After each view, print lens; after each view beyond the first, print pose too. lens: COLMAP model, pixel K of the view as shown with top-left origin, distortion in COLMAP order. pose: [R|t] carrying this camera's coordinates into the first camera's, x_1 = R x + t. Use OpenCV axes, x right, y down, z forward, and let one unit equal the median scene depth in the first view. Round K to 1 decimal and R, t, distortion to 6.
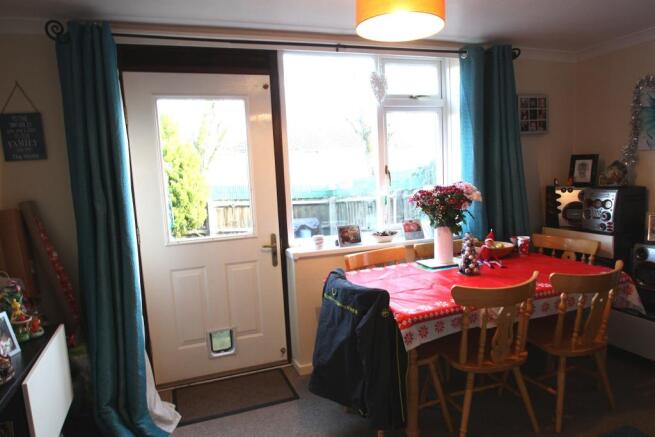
lens RADIAL K [[431.8, 0, 326.0], [0, 431.8, 216.9], [0, 0, 1]] dist [-0.022829, -0.000561]
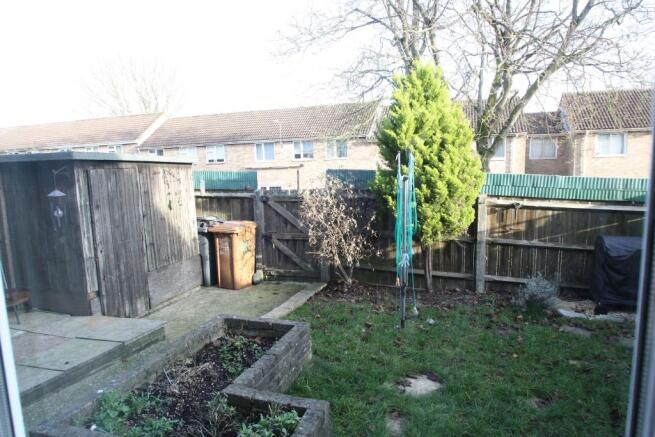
lens RADIAL K [[431.8, 0, 324.7], [0, 431.8, 218.7], [0, 0, 1]] dist [-0.022829, -0.000561]
pose [[0.797713, 0.101571, -0.594423, -0.062583], [-0.077410, 0.994806, 0.066102, -0.029640], [0.598049, -0.006716, 0.801431, 0.324339]]
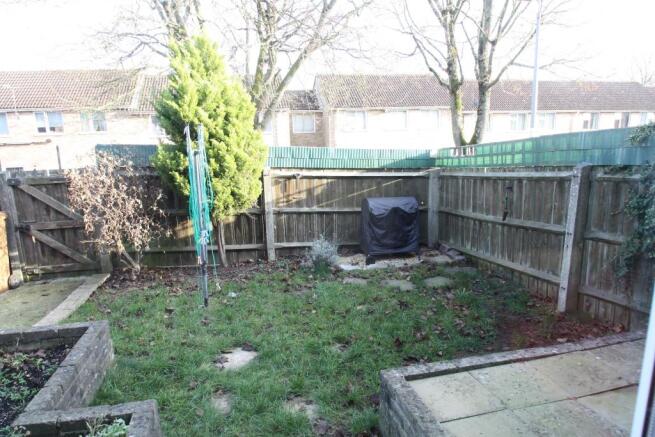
lens RADIAL K [[431.8, 0, 324.4], [0, 431.8, 219.2], [0, 0, 1]] dist [-0.022829, -0.000561]
pose [[0.992004, 0.046939, -0.117152, -0.092384], [-0.035825, 0.994810, 0.095236, -0.027273], [0.121015, -0.090277, 0.988537, 0.318432]]
